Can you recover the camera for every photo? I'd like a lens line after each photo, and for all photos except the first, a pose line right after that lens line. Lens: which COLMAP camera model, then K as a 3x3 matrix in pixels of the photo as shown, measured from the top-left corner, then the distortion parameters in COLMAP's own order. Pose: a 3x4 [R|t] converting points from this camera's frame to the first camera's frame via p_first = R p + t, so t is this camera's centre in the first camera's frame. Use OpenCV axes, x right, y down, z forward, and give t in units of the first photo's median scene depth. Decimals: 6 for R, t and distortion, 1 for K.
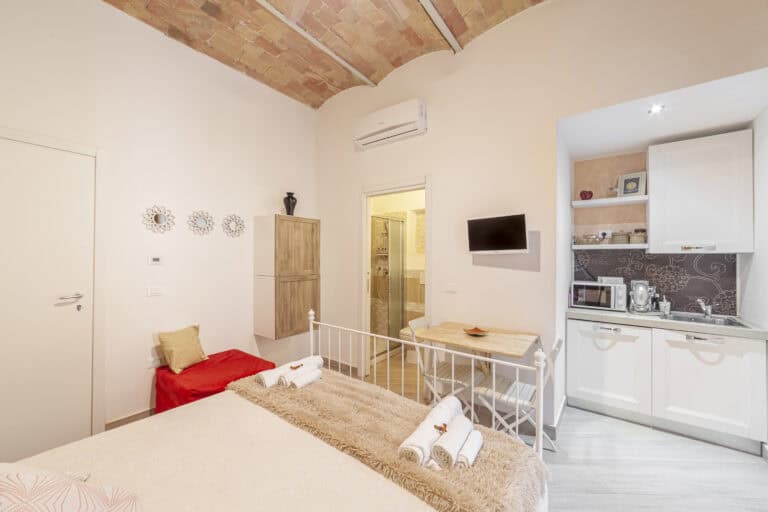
lens RADIAL K [[292.9, 0, 384.0], [0, 292.9, 256.0], [0, 0, 1]] dist [-0.030080, 0.012219]
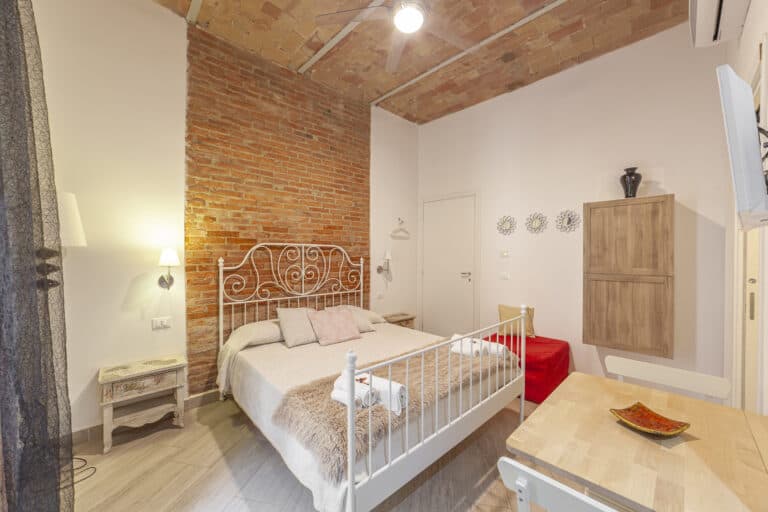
lens RADIAL K [[292.9, 0, 384.0], [0, 292.9, 256.0], [0, 0, 1]] dist [-0.030080, 0.012219]
pose [[-0.159440, -0.002839, -0.987204, 0.594535], [-0.003119, 0.999992, -0.002372, 0.022628], [0.987203, 0.002701, -0.159448, 0.521989]]
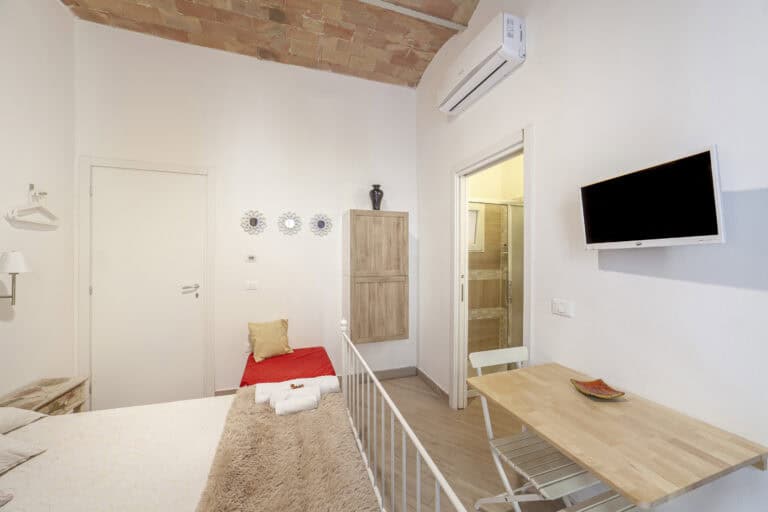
lens RADIAL K [[292.9, 0, 384.0], [0, 292.9, 256.0], [0, 0, 1]] dist [-0.030080, 0.012219]
pose [[0.825331, -0.001243, -0.564647, 0.236801], [0.003530, 0.999989, 0.002958, 0.002706], [0.564638, -0.004434, 0.825327, 0.282526]]
